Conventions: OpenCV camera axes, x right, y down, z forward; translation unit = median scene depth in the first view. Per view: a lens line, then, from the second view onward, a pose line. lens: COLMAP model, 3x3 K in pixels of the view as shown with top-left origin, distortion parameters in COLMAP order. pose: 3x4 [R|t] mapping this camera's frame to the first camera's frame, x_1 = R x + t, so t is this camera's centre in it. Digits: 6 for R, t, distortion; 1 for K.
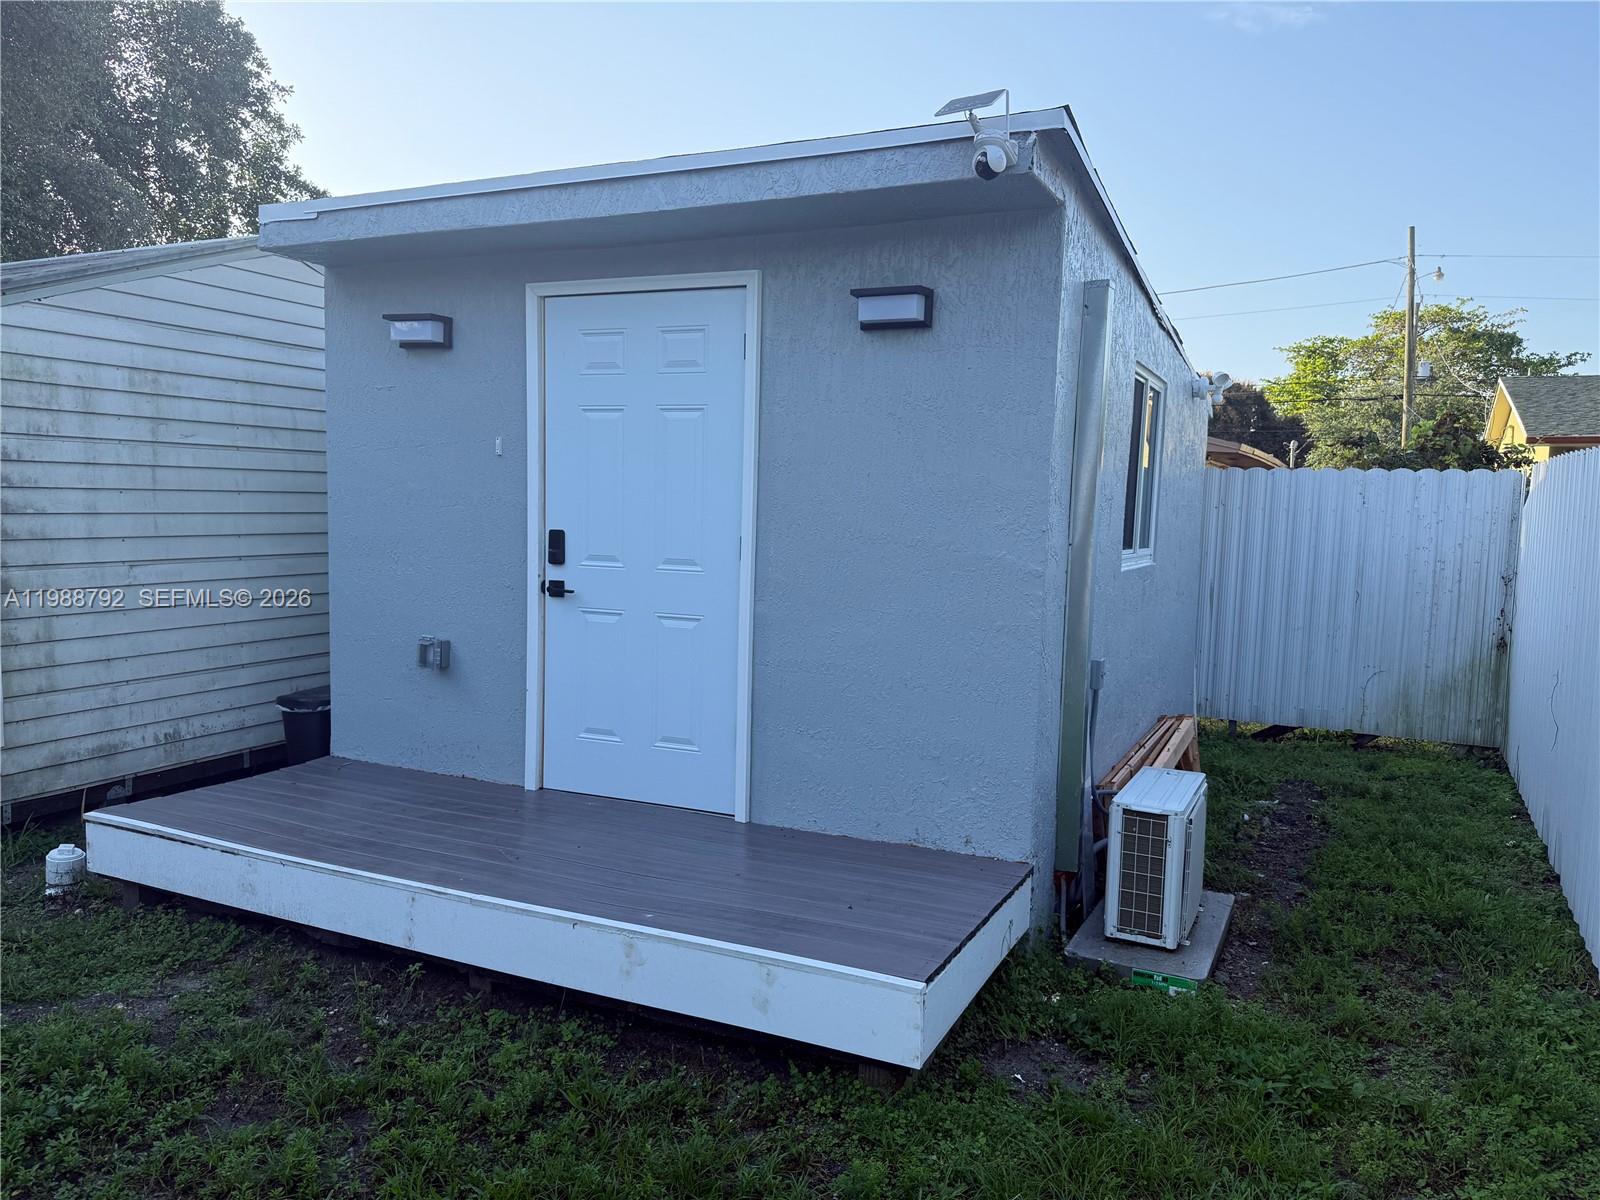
lens RADIAL K [[1140.7, 0, 809.4], [0, 1140.7, 606.0], [0, 0, 1]] dist [0.048740, -0.041307]
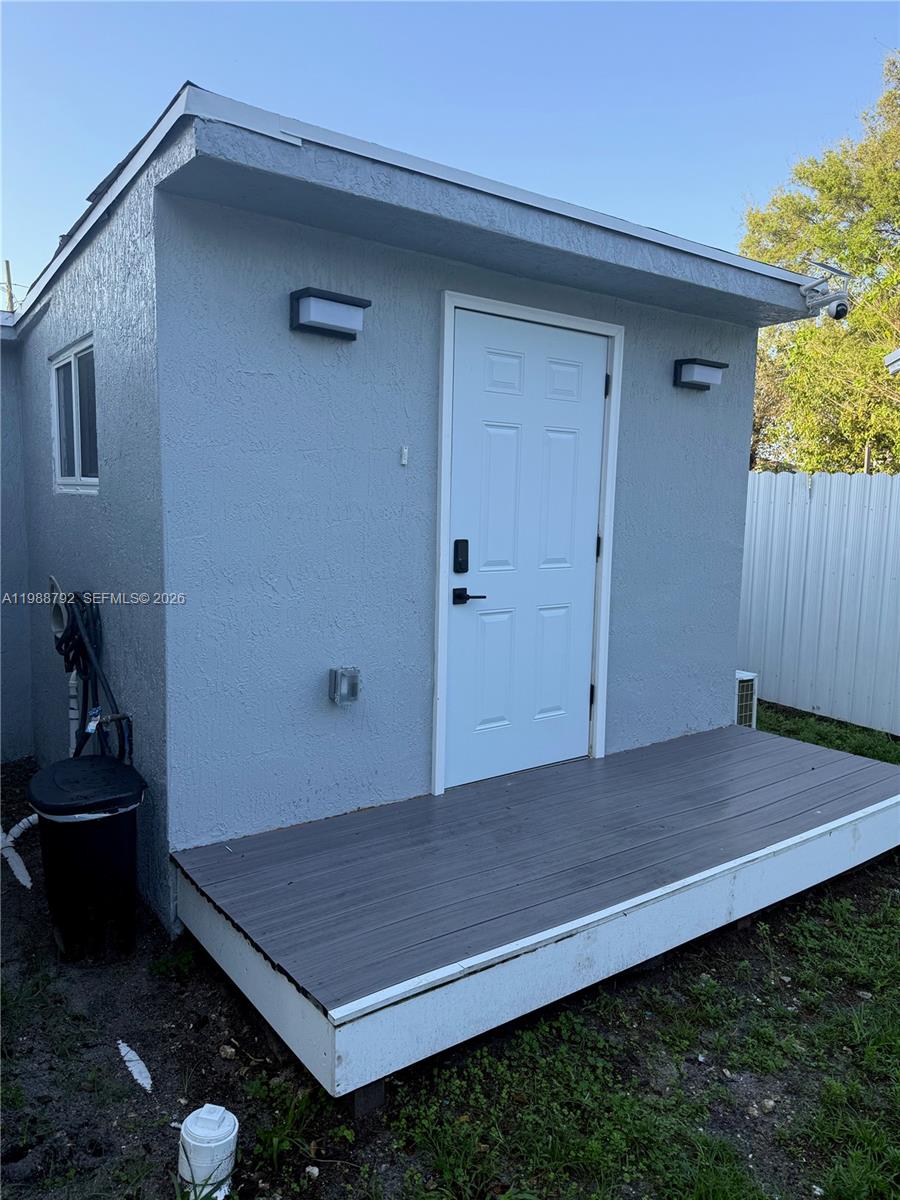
lens RADIAL K [[855.5, 0, 453.4], [0, 855.5, 598.2], [0, 0, 1]] dist [0.048740, -0.041307]
pose [[0.477593, -0.121979, 0.870073, -0.911711], [0.055253, 0.992525, 0.108818, -0.099131], [-0.876842, -0.003897, 0.480762, 0.641706]]
